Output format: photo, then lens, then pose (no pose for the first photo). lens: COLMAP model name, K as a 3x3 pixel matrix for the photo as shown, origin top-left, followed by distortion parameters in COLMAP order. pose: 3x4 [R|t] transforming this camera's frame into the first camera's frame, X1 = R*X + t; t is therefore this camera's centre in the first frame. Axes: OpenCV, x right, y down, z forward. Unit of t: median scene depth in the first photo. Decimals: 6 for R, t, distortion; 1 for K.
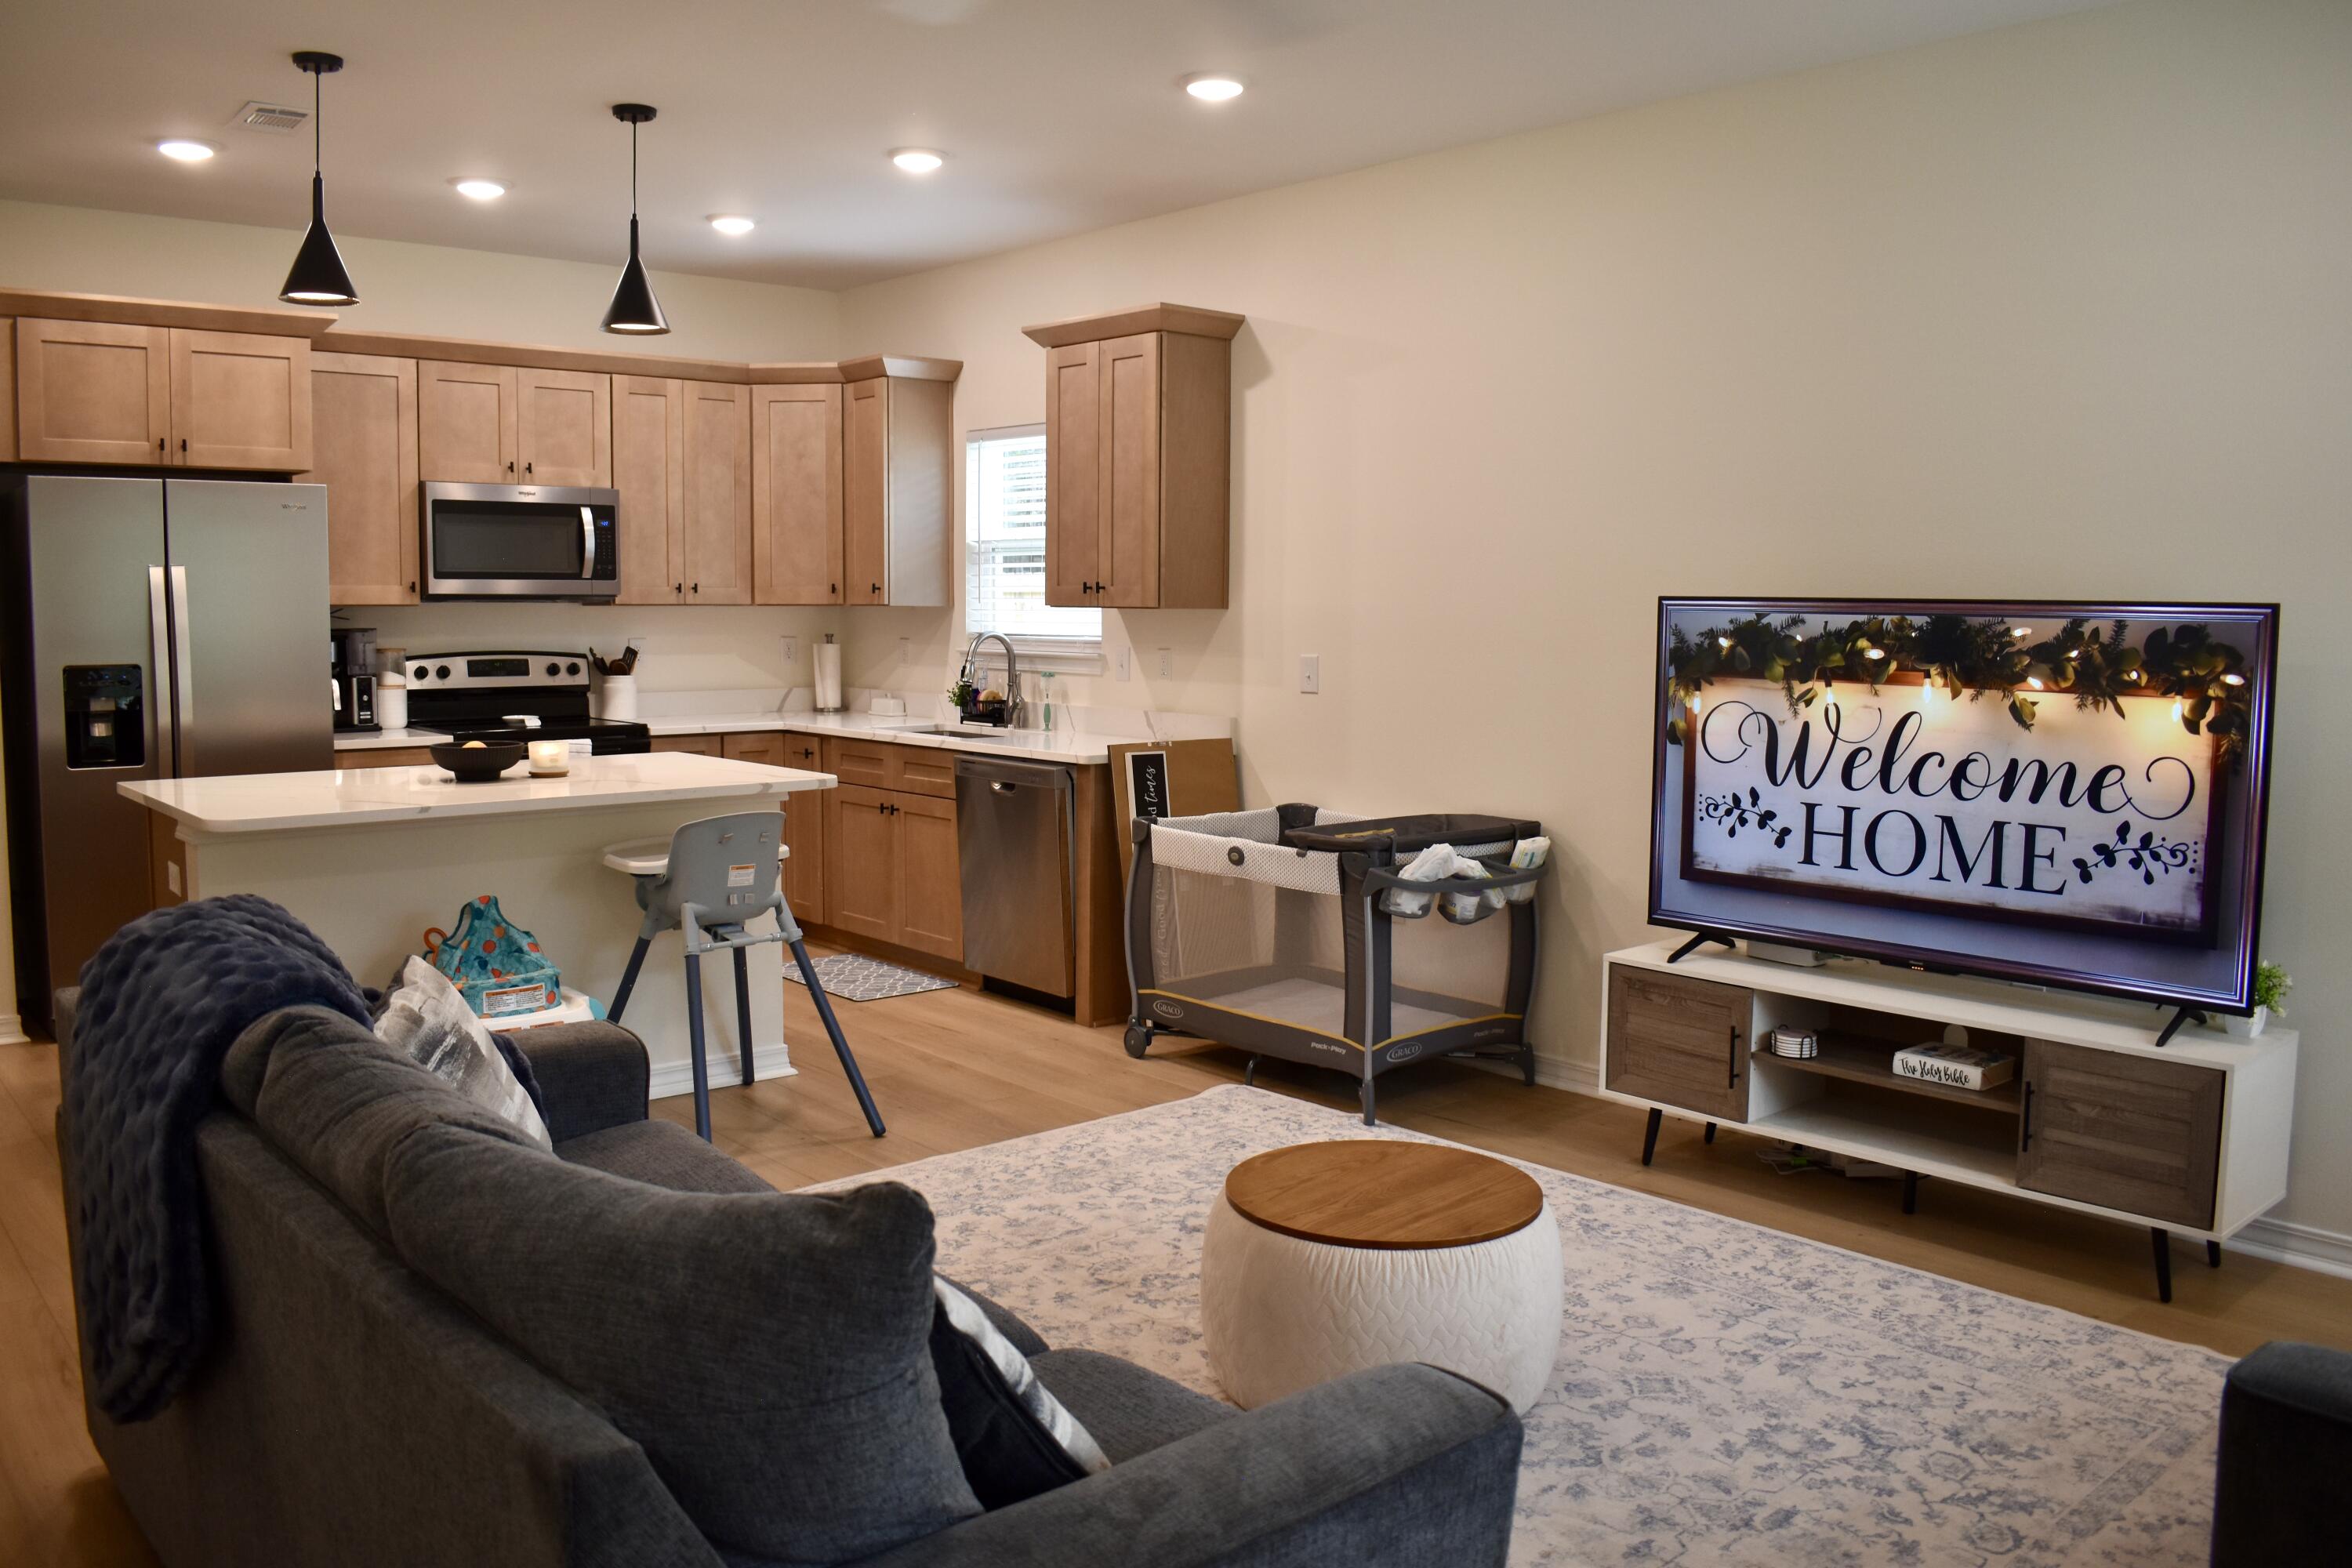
lens RADIAL K [[1822.7, 0, 1172.4], [0, 1822.7, 779.0], [0, 0, 1]] dist [-0.099335, 0.022887]
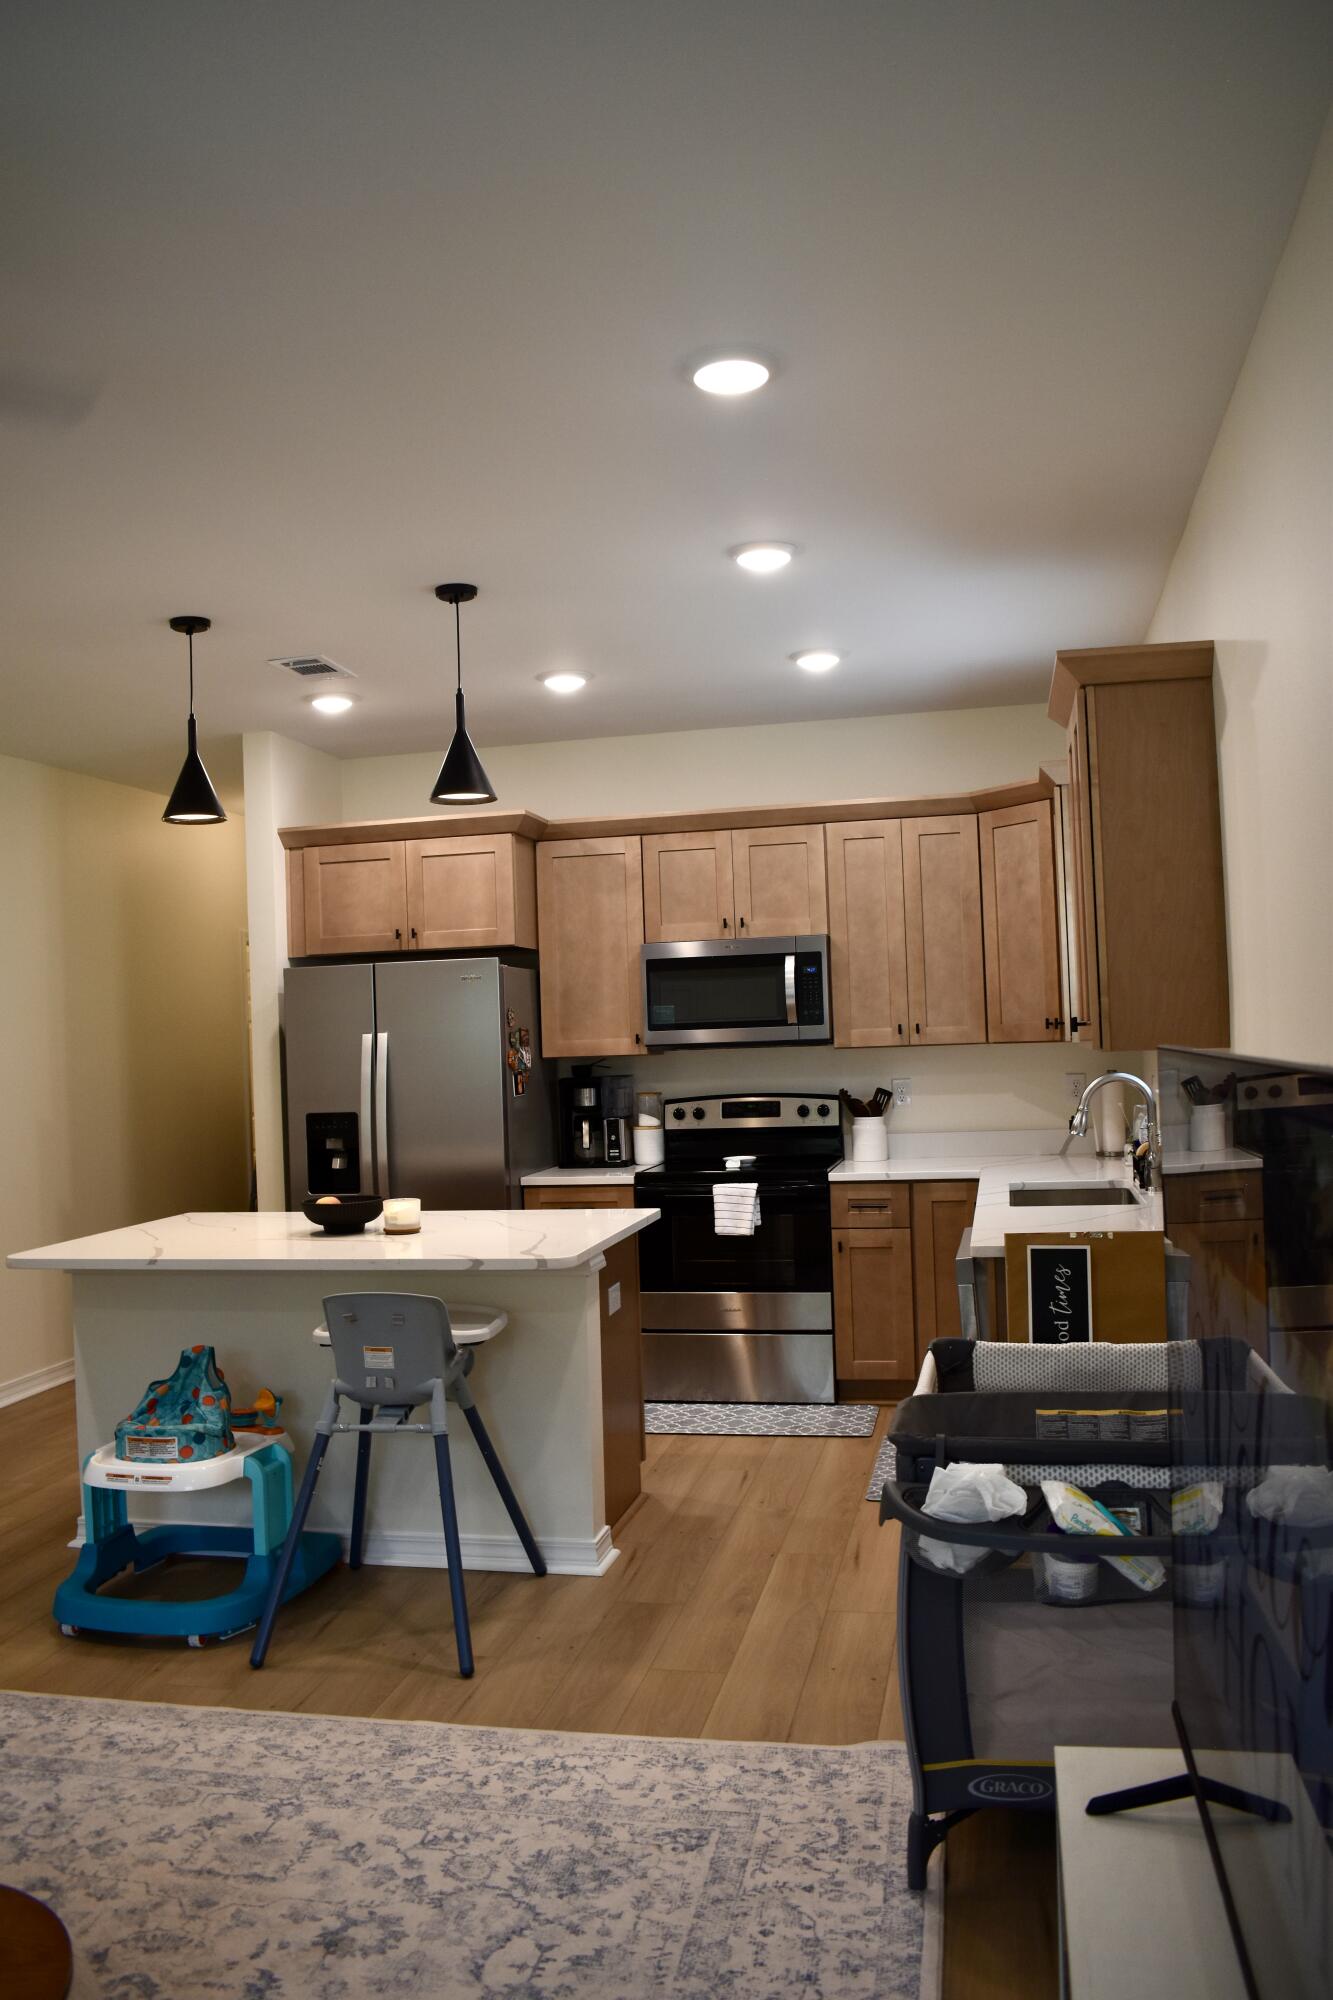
lens RADIAL K [[1549.9, 0, 668.9], [0, 1549.9, 1003.7], [0, 0, 1]] dist [-0.099335, 0.022887]
pose [[0.598259, -0.044693, -0.800055, 0.468704], [-0.037260, 0.995812, -0.083490, -0.064728], [0.800436, 0.079758, 0.594088, 0.578632]]
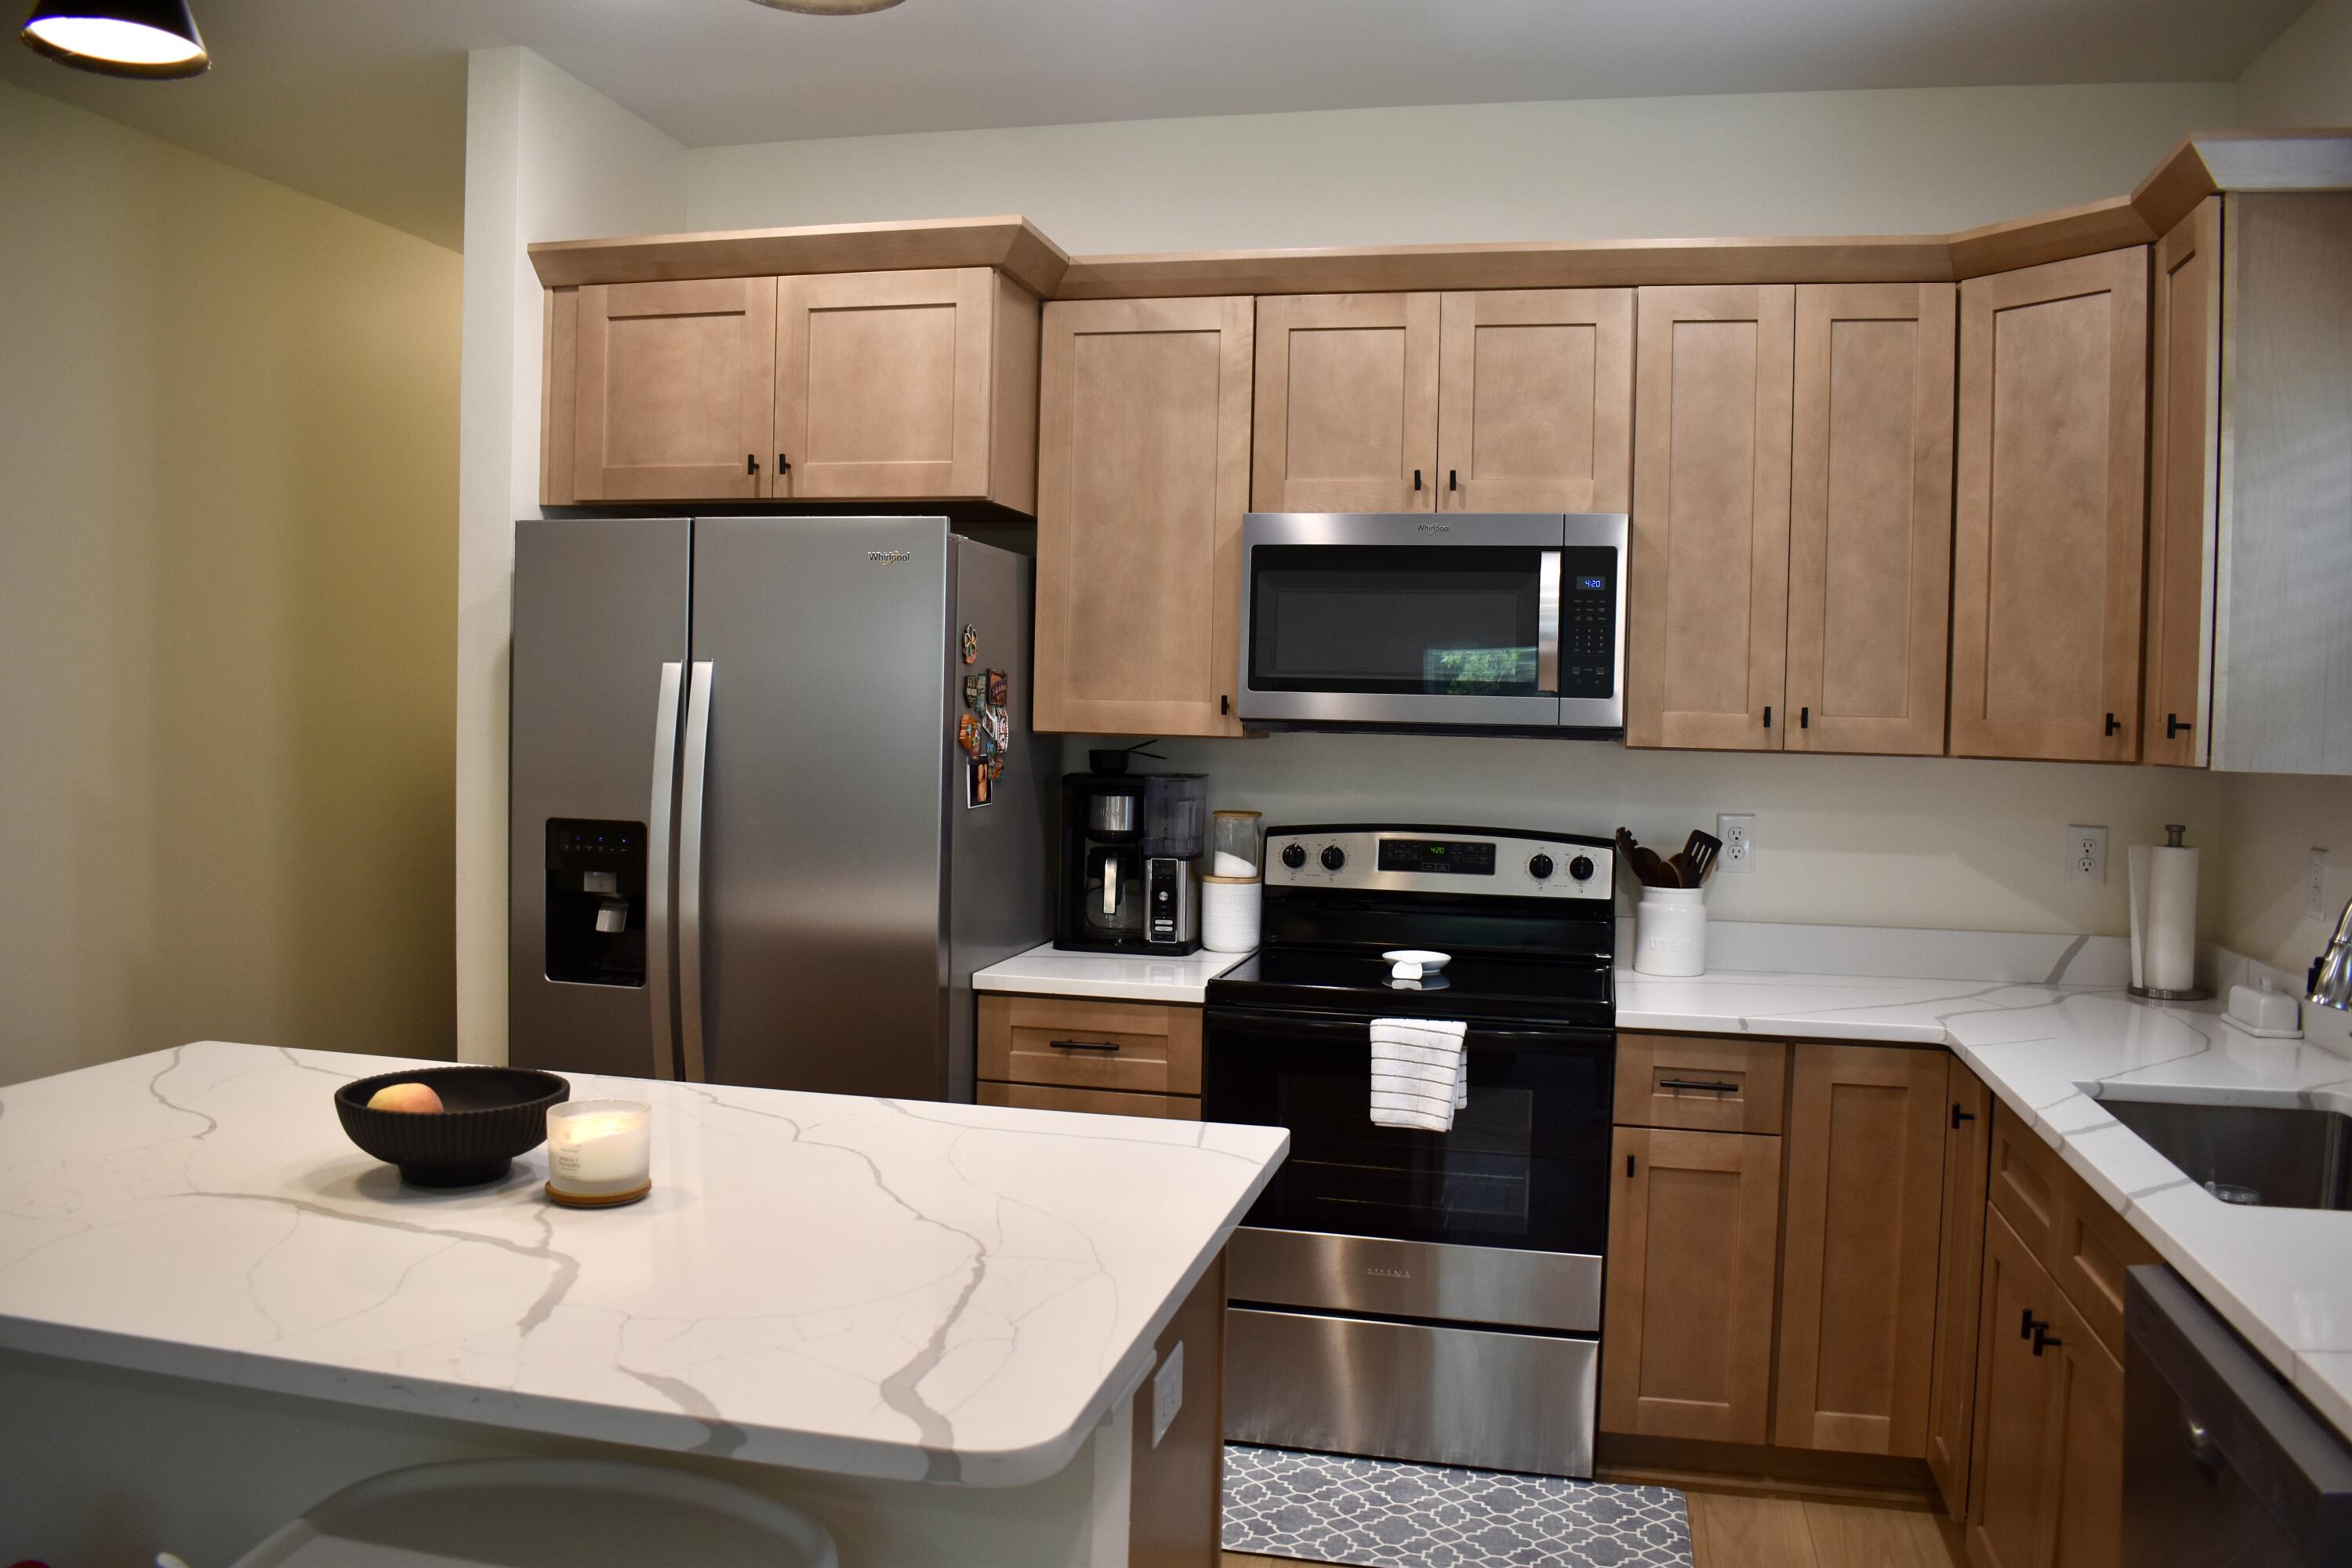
lens RADIAL K [[1822.7, 0, 1186.6], [0, 1822.7, 775.1], [0, 0, 1]] dist [-0.099335, 0.022887]
pose [[0.590415, 0.036596, -0.806269, 0.030987], [-0.095847, 0.995082, -0.025021, -0.092170], [0.801388, 0.092051, 0.591019, 0.863233]]
